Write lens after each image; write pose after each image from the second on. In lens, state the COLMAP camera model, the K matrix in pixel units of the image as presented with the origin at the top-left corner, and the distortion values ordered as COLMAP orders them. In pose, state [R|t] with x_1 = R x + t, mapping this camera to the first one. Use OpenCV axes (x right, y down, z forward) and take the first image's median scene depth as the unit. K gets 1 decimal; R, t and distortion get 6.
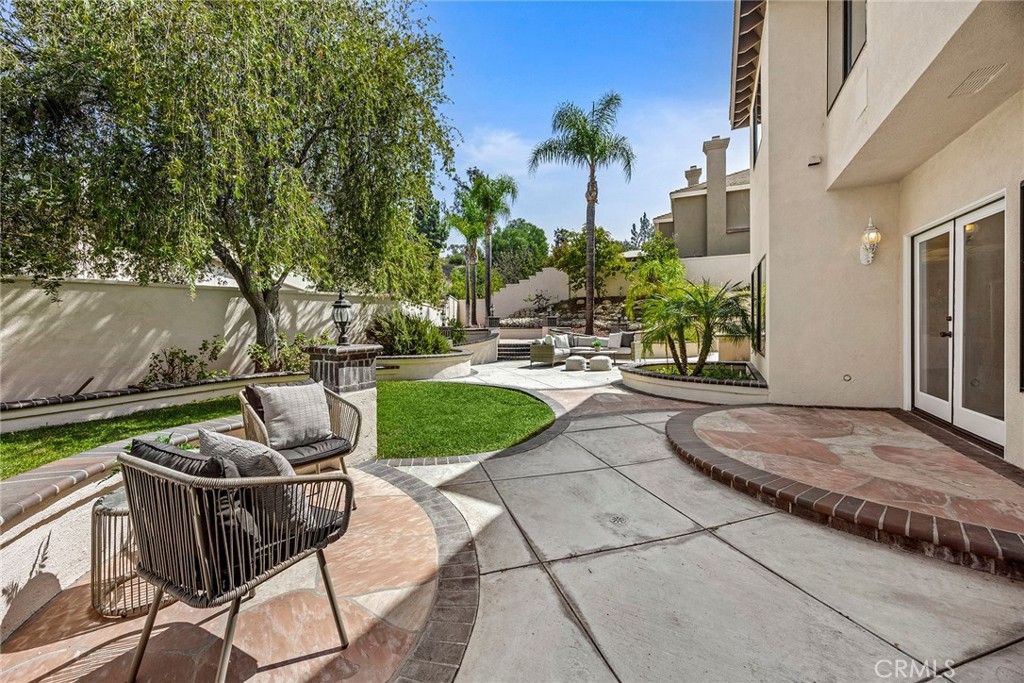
lens RADIAL K [[390.6, 0, 490.9], [0, 390.6, 323.3], [0, 0, 1]] dist [0.000737, 0.000032]
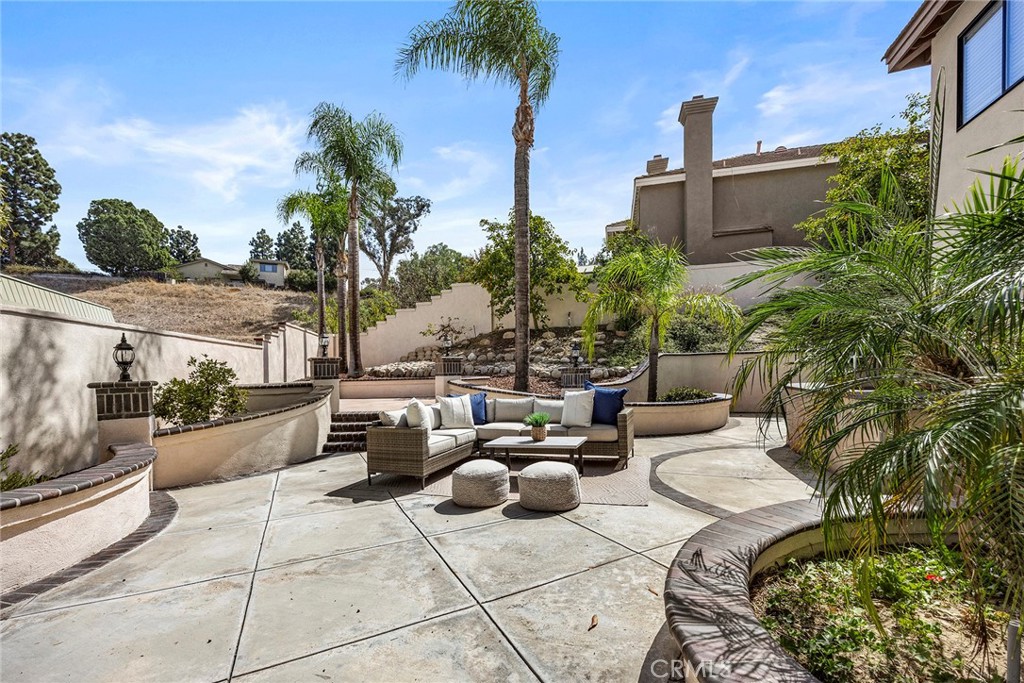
lens RADIAL K [[431.6, 0, 511.0], [0, 431.6, 373.8], [0, 0, 1]] dist [0.000343, 0.000125]
pose [[0.977075, -0.013391, 0.212472, 0.089454], [0.011795, 0.999892, 0.008778, 0.001518], [-0.212566, -0.006071, 0.977128, 0.338268]]
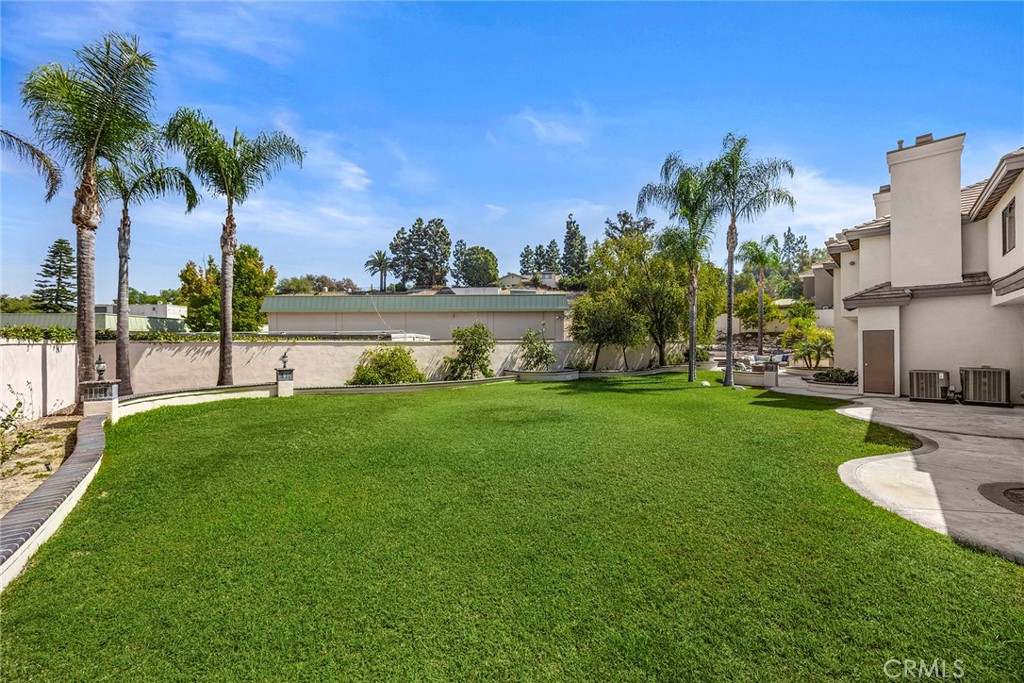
lens RADIAL K [[395.7, 0, 497.9], [0, 395.7, 340.6], [0, 0, 1]] dist [0.000434, -0.000007]
pose [[0.967353, 0.004399, -0.253394, -0.415086], [-0.003520, 0.999986, 0.003921, -0.037449], [0.253408, -0.002901, 0.967355, -1.000682]]
